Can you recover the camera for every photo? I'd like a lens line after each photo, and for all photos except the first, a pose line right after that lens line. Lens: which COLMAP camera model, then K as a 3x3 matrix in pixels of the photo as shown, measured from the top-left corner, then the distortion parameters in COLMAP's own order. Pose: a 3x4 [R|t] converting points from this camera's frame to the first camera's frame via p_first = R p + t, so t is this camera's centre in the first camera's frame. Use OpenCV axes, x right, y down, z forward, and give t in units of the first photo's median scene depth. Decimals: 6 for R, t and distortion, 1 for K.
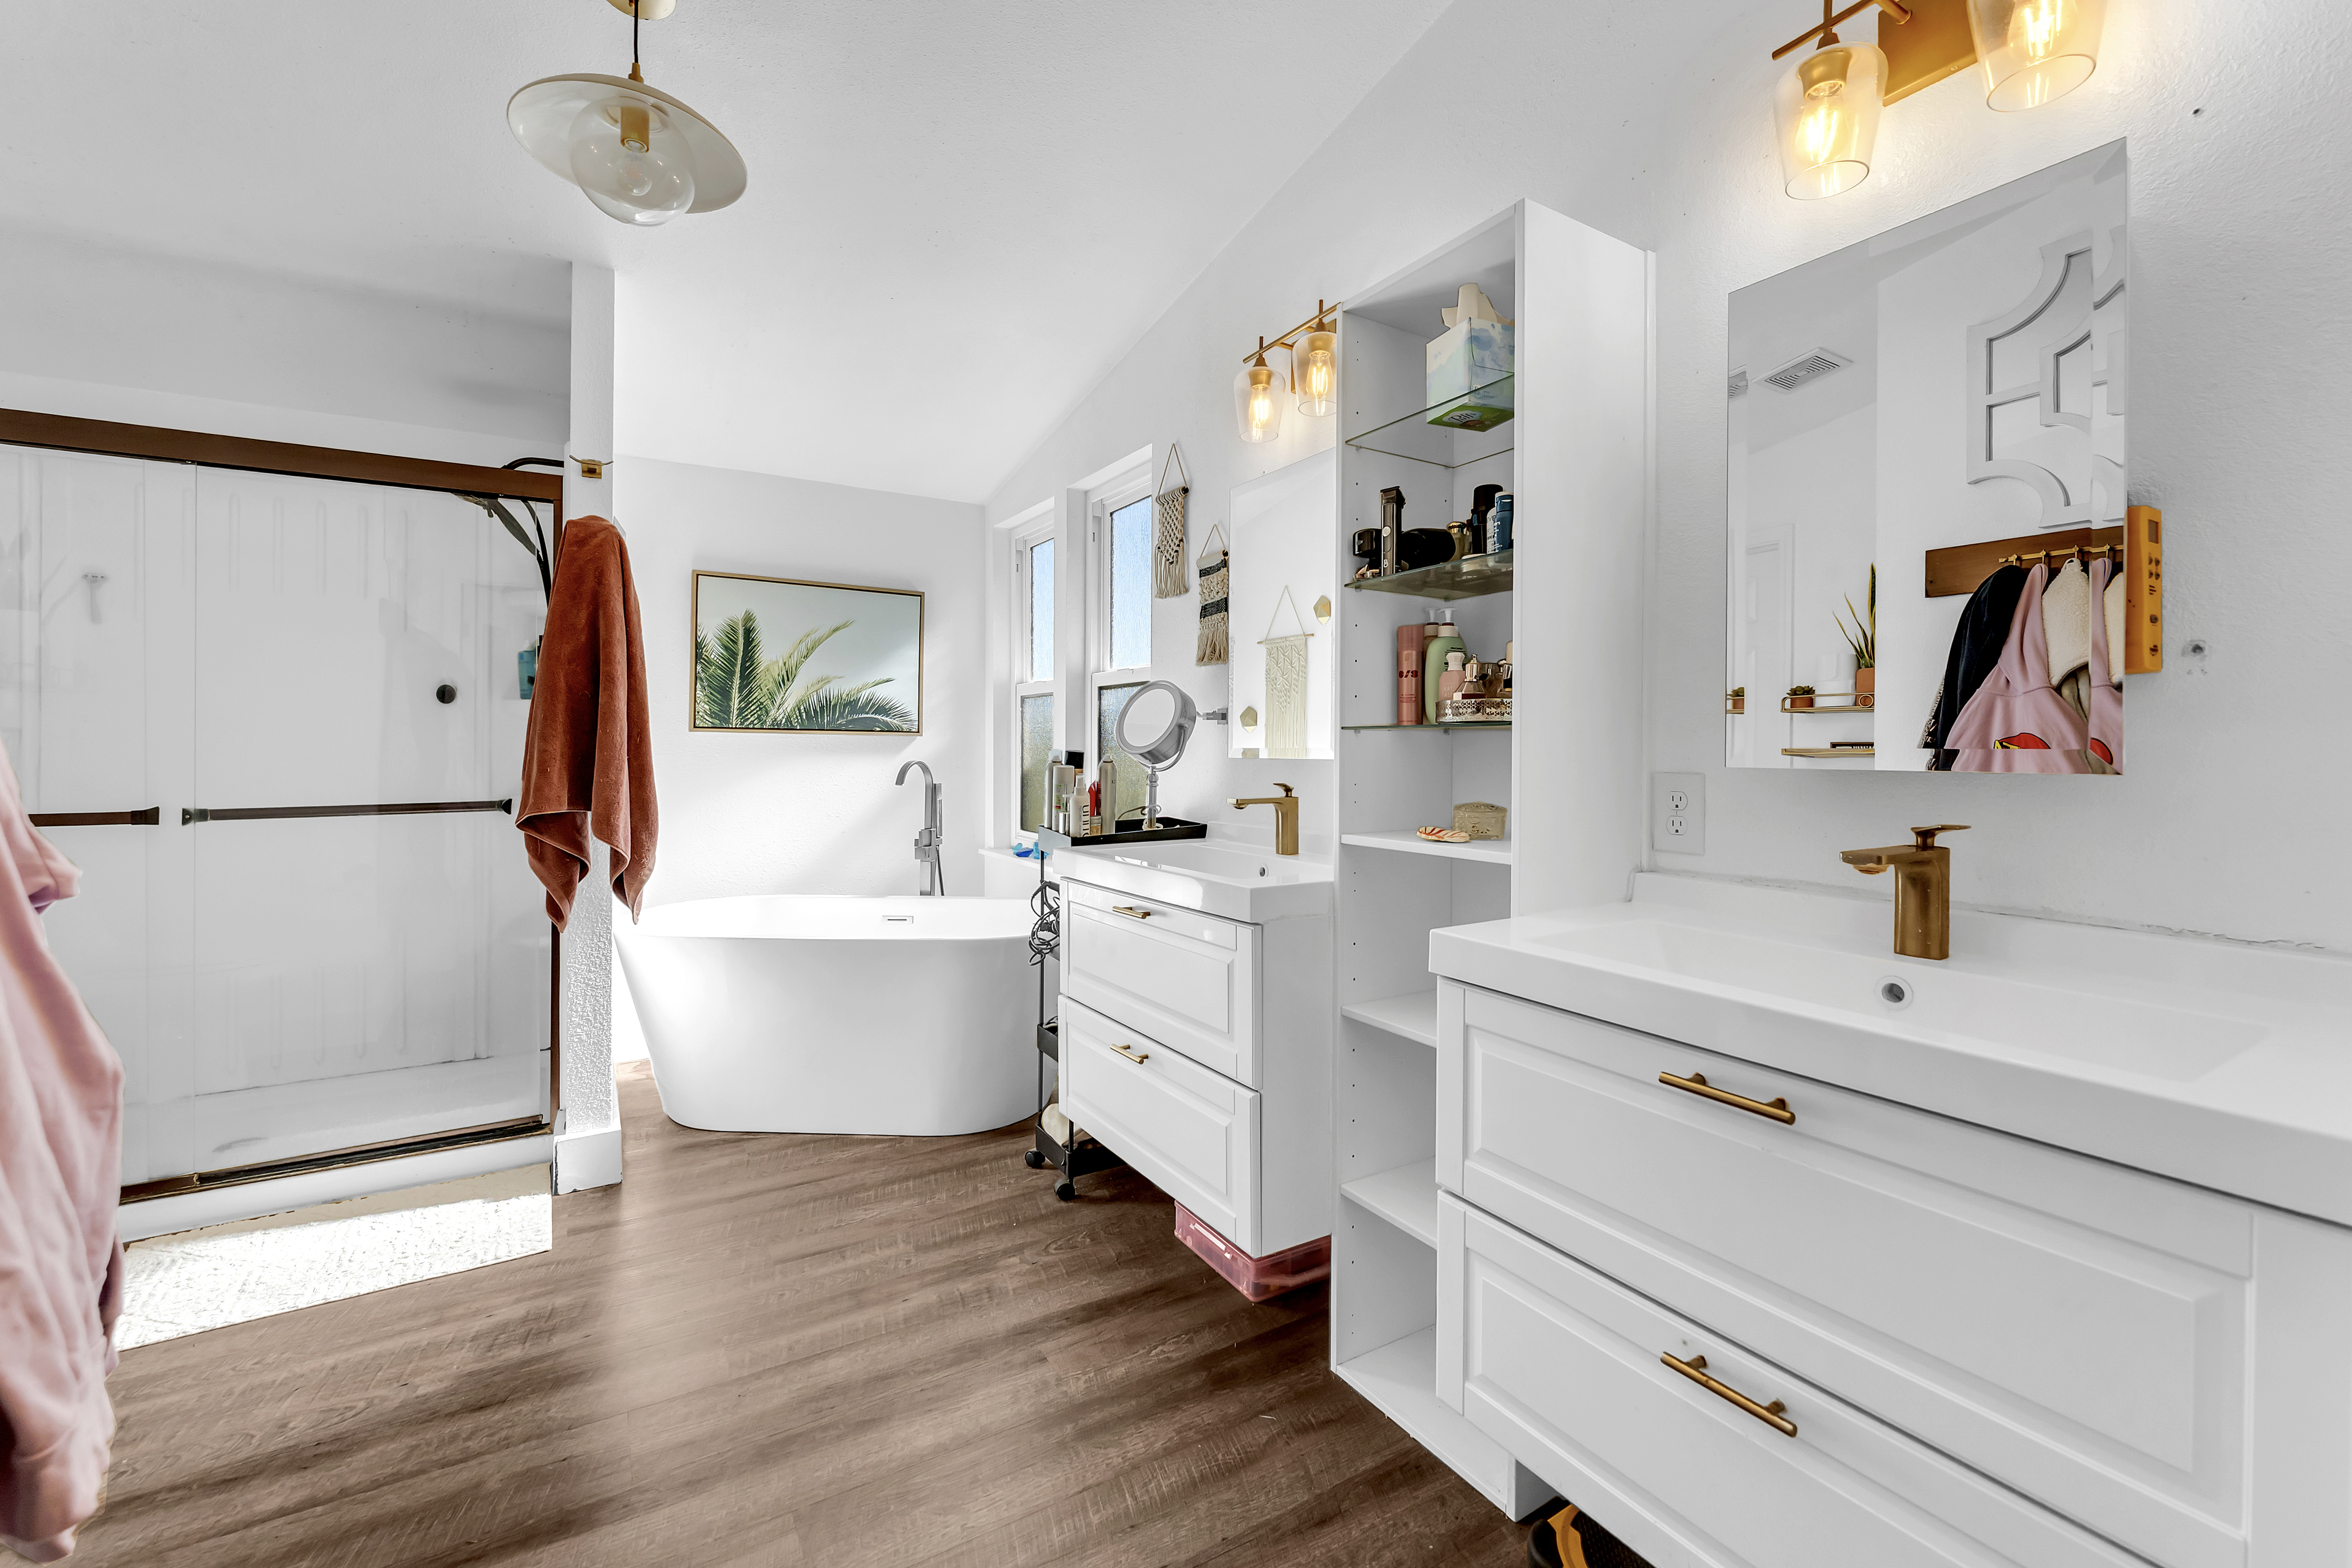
lens RADIAL K [[959.1, 0, 1176.4], [0, 959.1, 760.4], [0, 0, 1]] dist [0.001066, -0.000004]
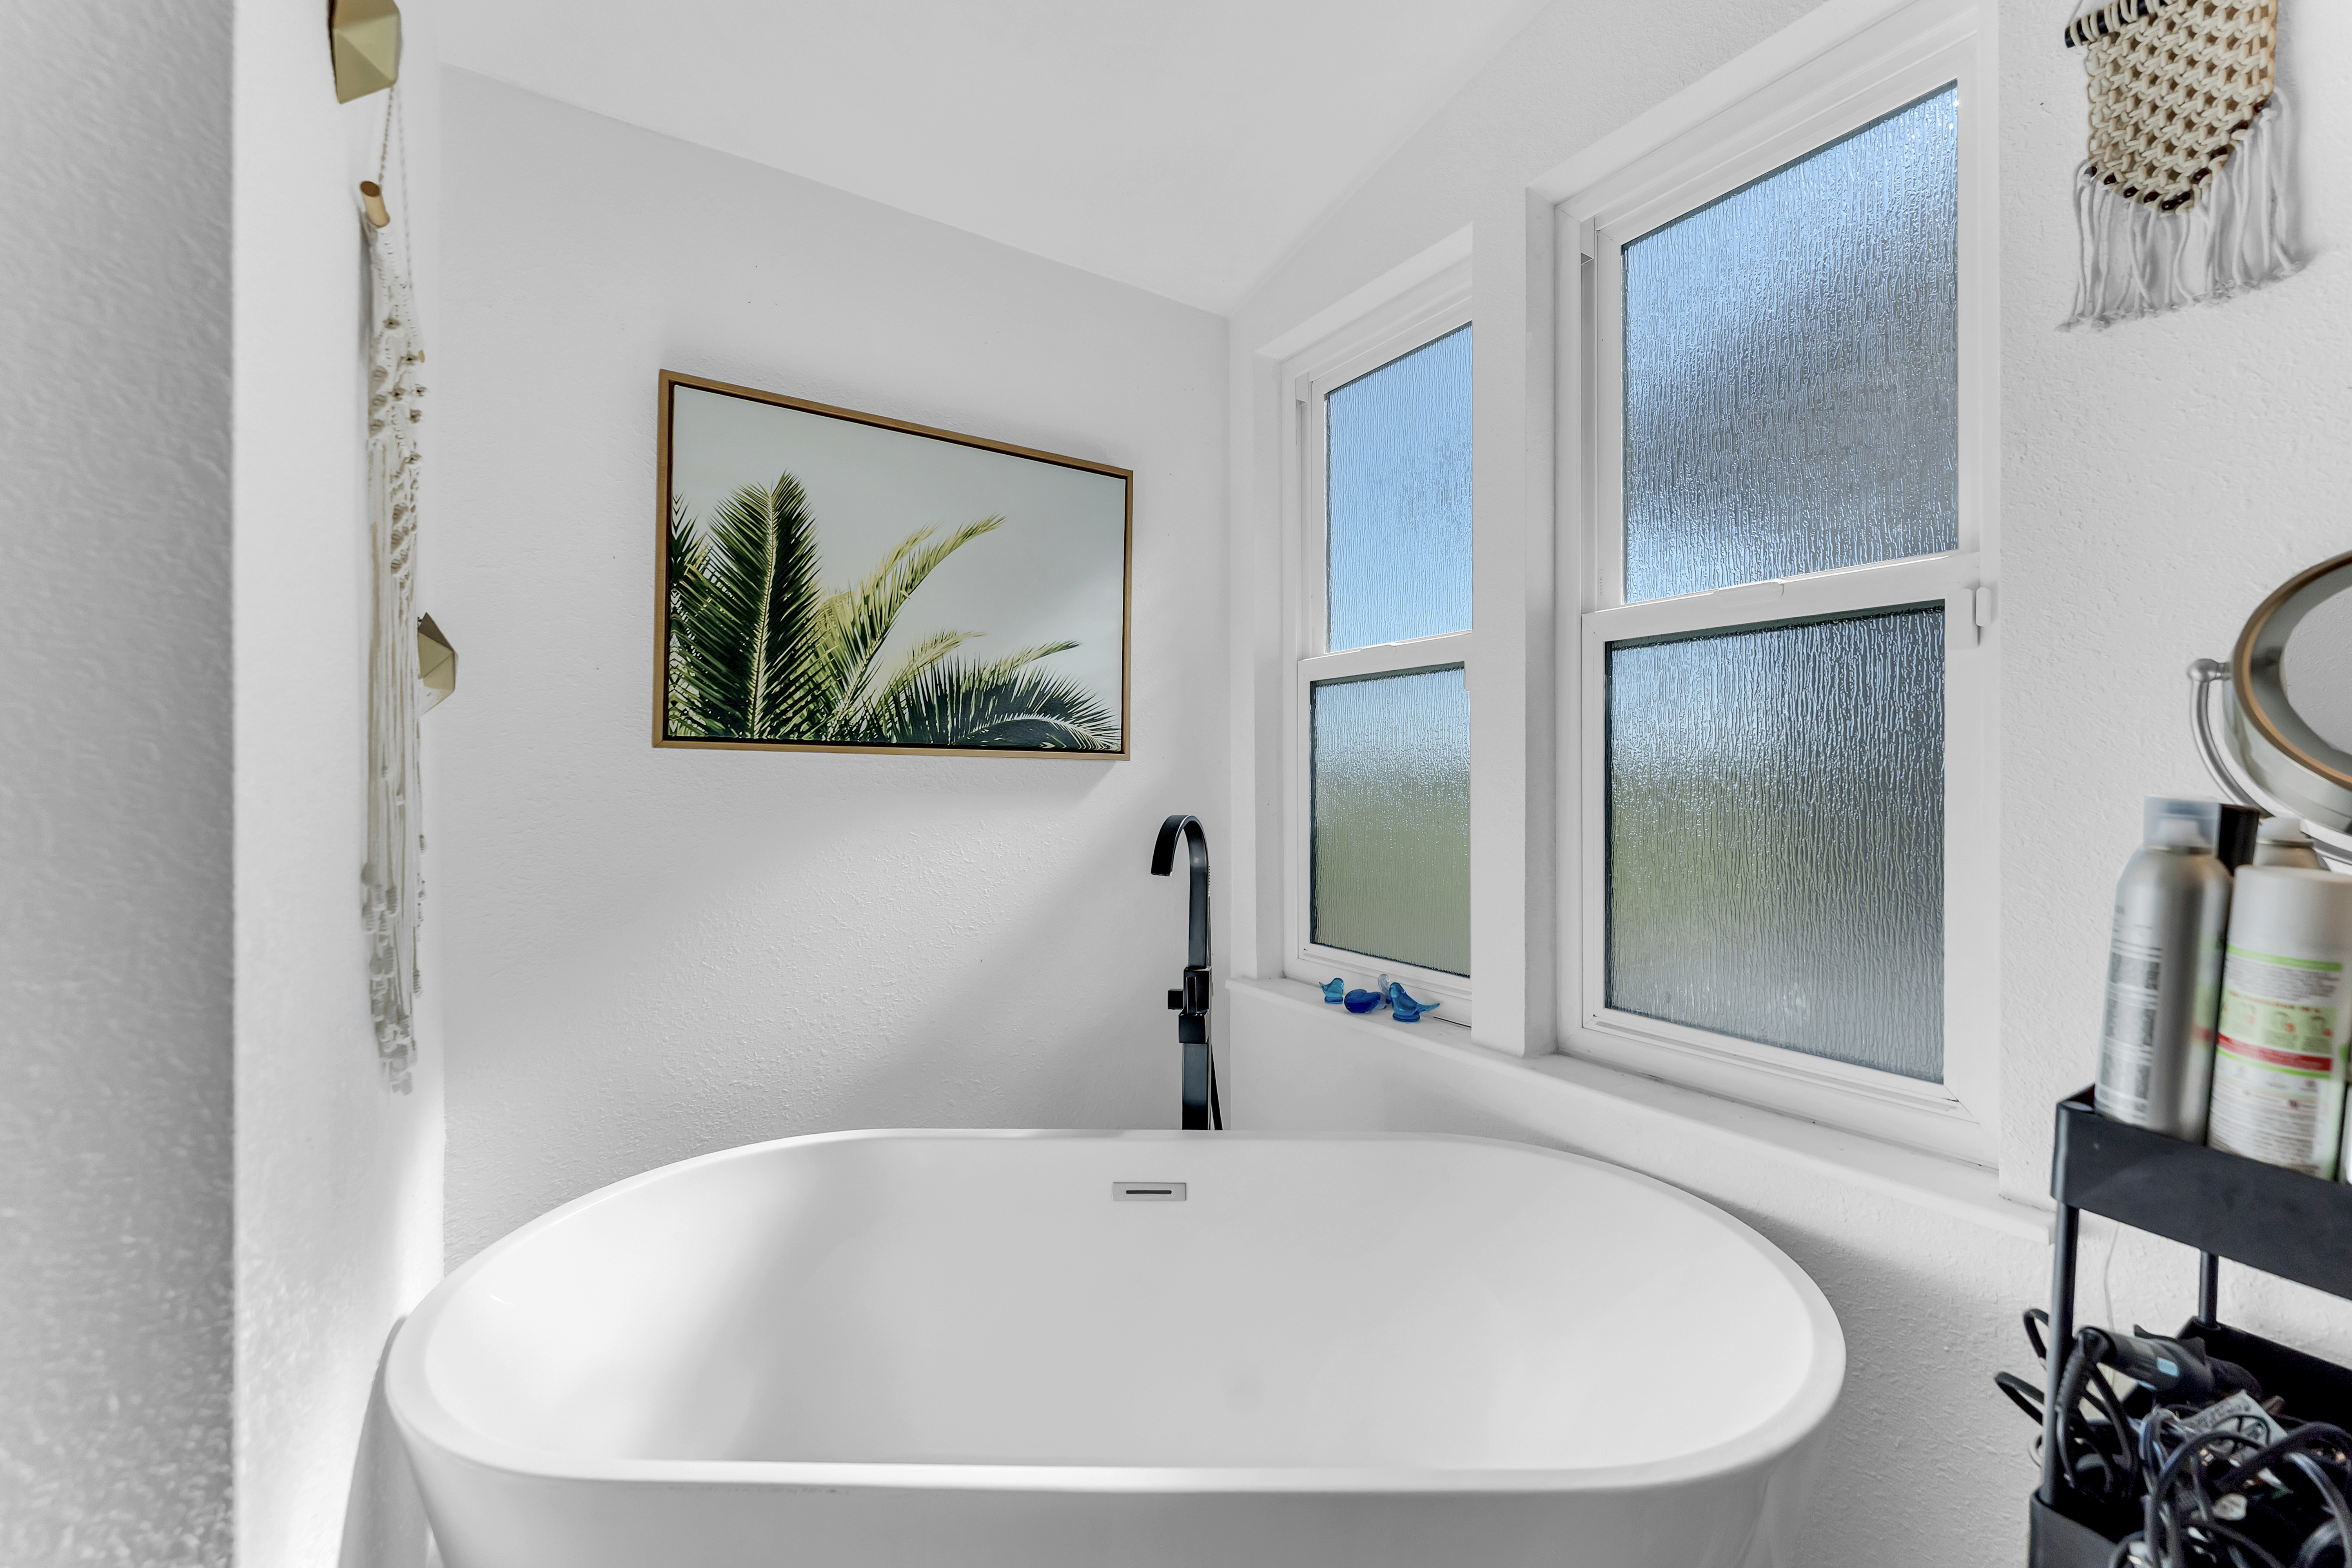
lens RADIAL K [[959.1, 0, 1172.5], [0, 959.1, 790.4], [0, 0, 1]] dist [0.001066, -0.000004]
pose [[0.999964, -0.001263, 0.008411, -0.269598], [0.001268, 0.999999, -0.000547, -0.010198], [-0.008410, 0.000558, 0.999964, 0.549831]]
